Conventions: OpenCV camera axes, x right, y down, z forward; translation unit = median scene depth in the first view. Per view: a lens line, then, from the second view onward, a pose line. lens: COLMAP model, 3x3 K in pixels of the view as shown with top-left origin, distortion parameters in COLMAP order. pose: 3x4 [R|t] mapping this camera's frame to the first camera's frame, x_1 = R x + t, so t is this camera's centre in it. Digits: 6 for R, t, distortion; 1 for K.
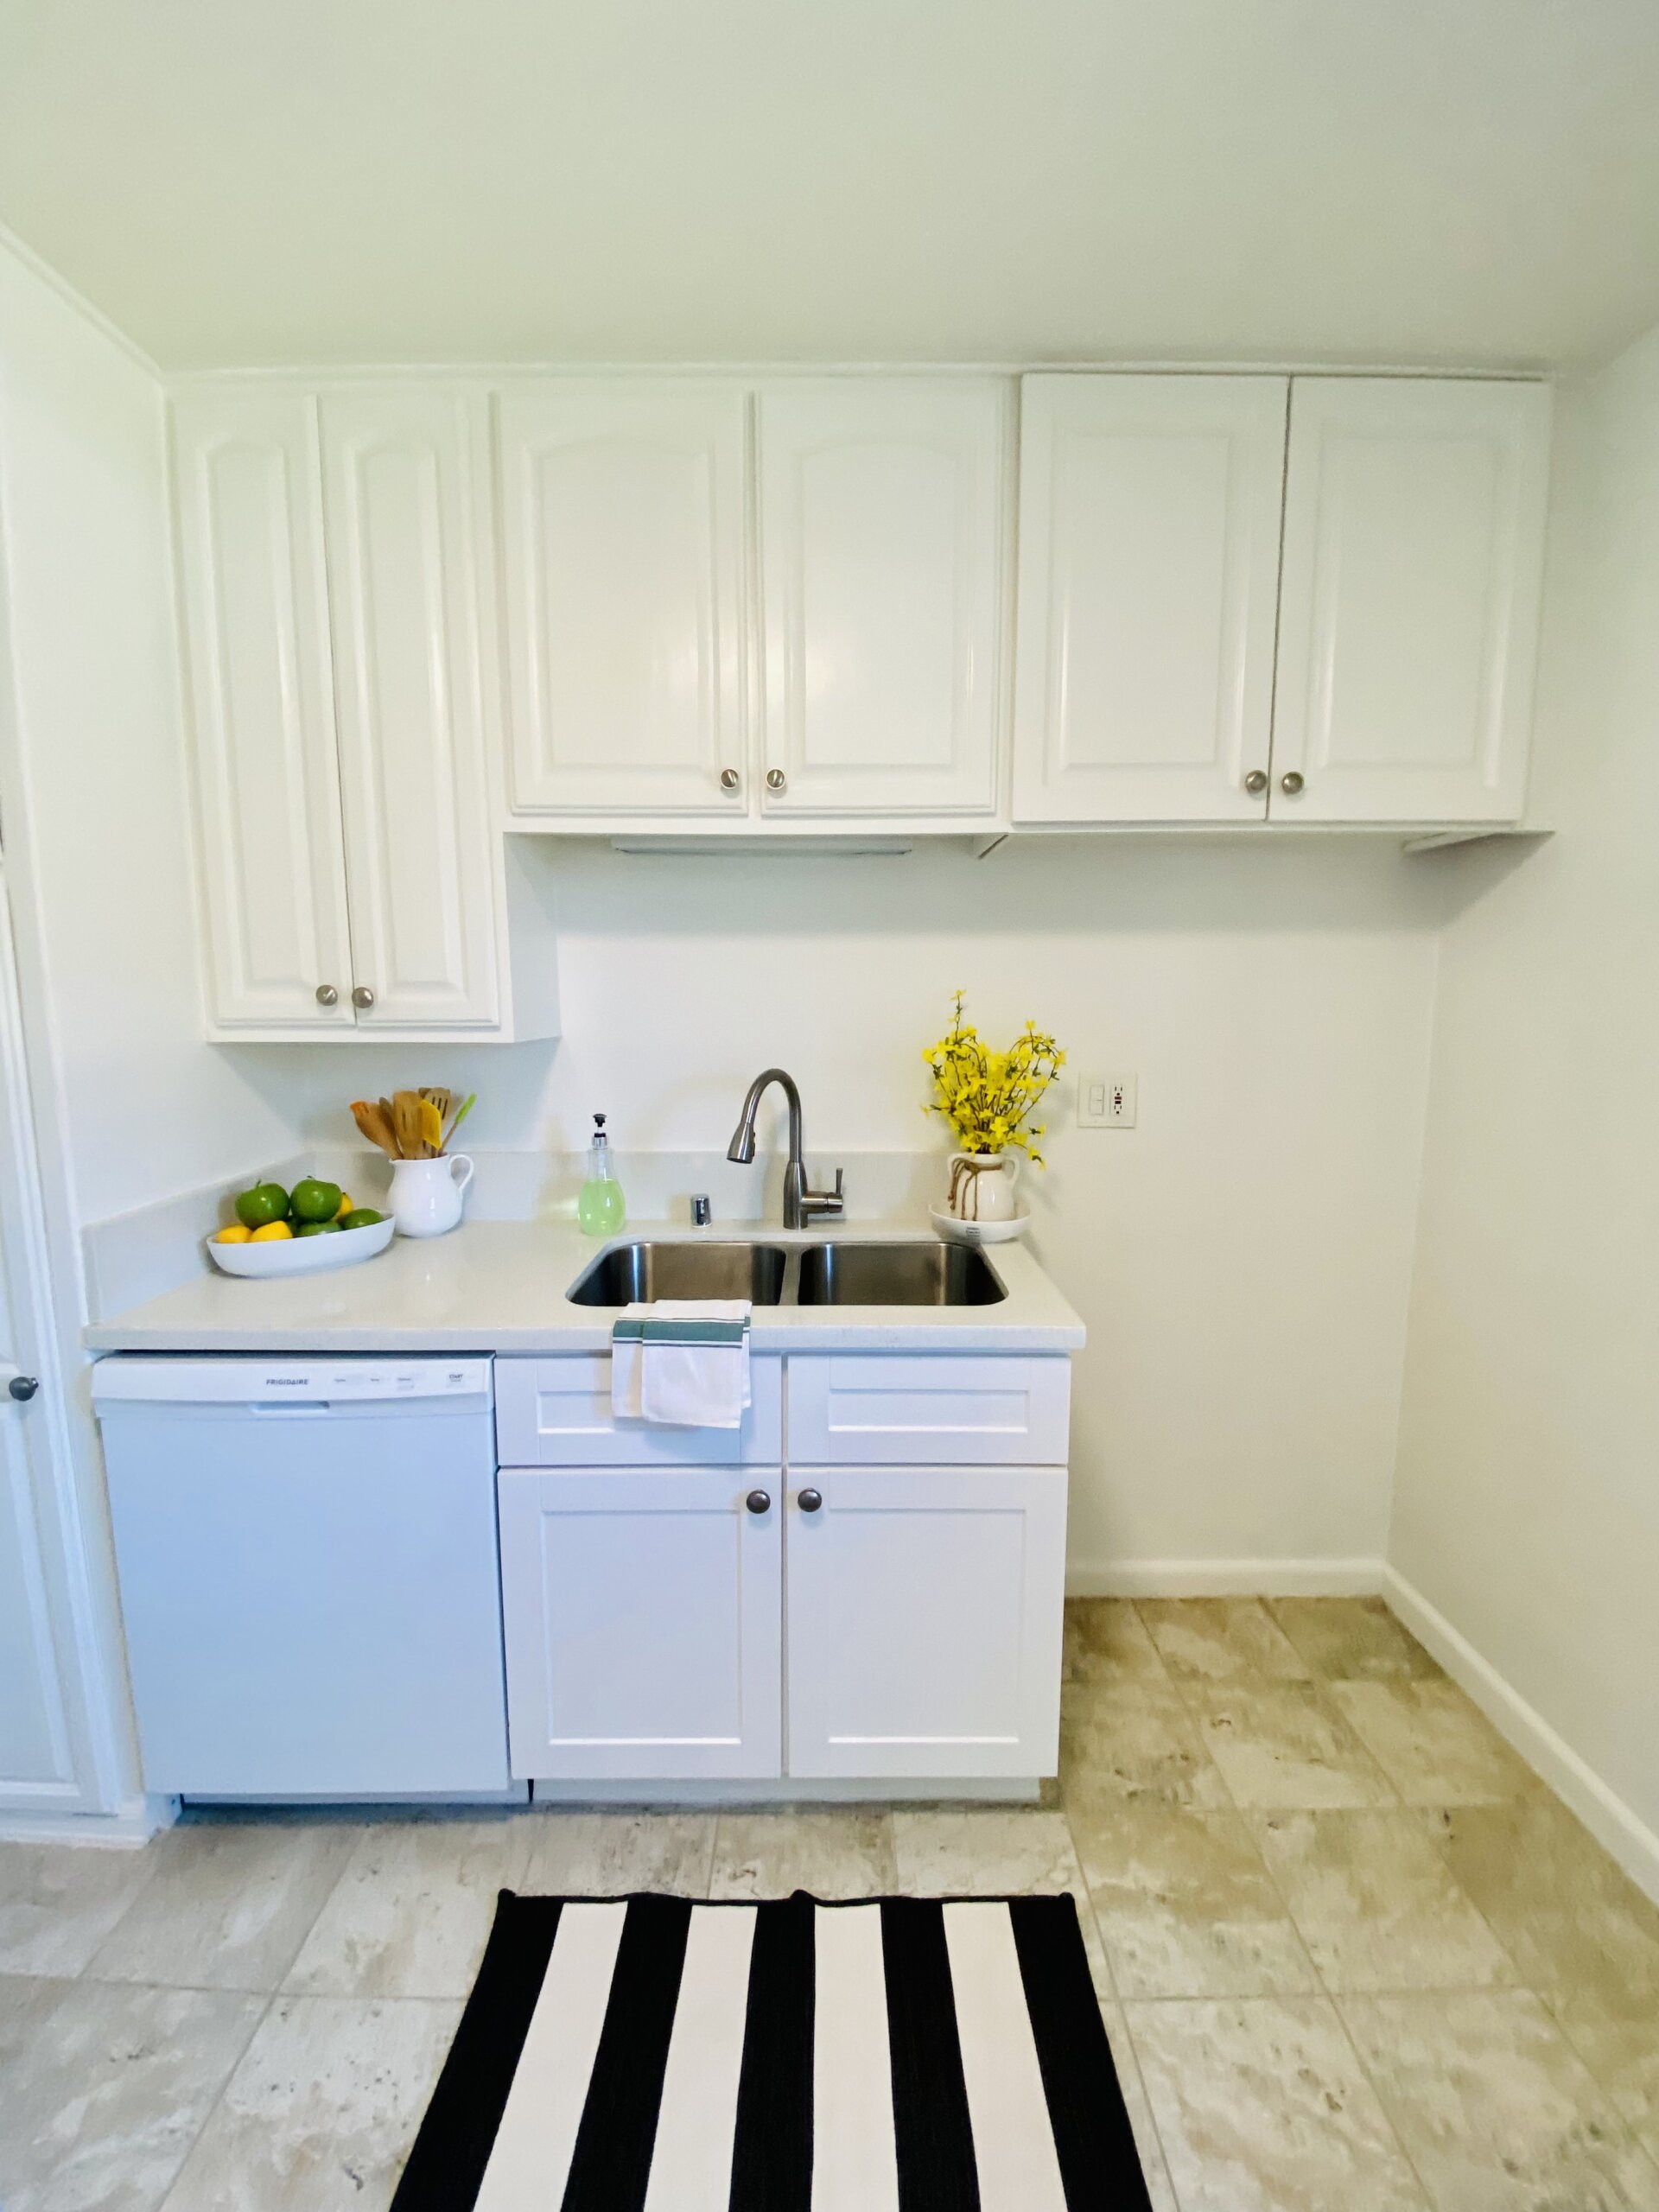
lens RADIAL K [[892.5, 0, 828.2], [0, 892.5, 1101.1], [0, 0, 1]] dist [0.019140, -0.019959]
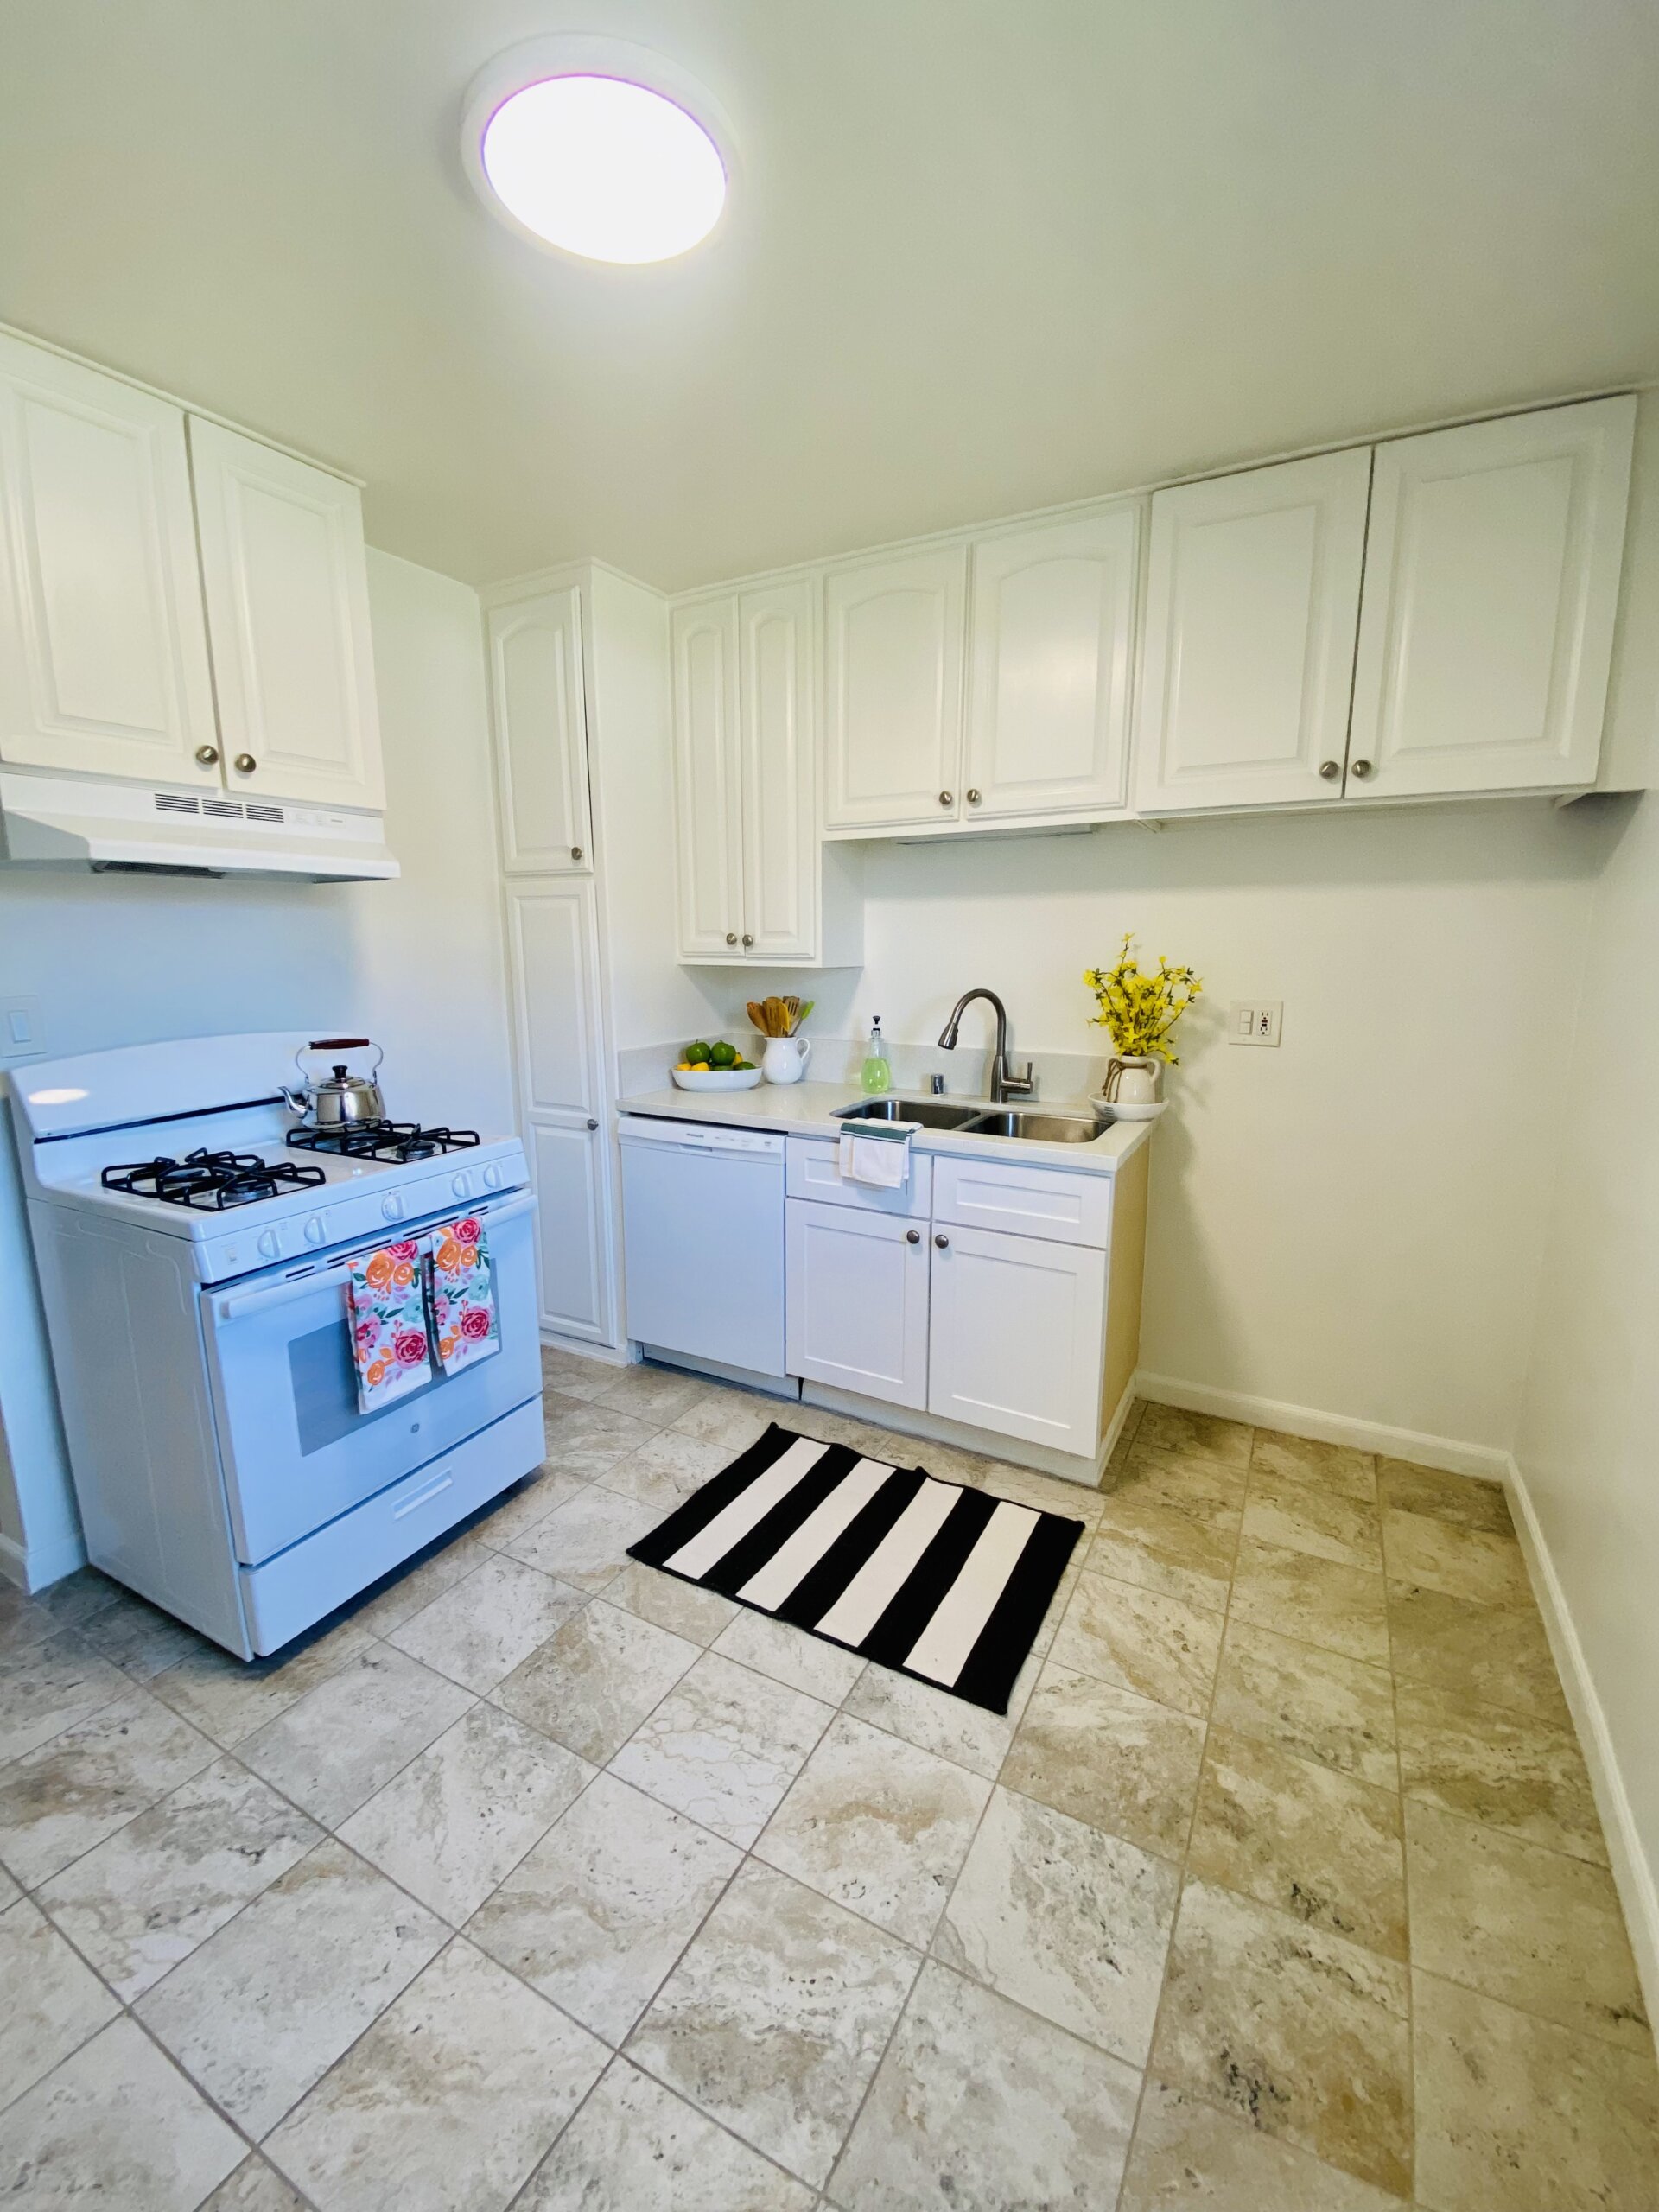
lens RADIAL K [[892.5, 0, 828.2], [0, 892.5, 1101.1], [0, 0, 1]] dist [0.019140, -0.019959]
pose [[0.871948, 0.085839, -0.482015, 0.523678], [-0.060939, 0.995883, 0.067114, 0.077494], [0.485791, -0.029147, 0.873589, -0.502089]]
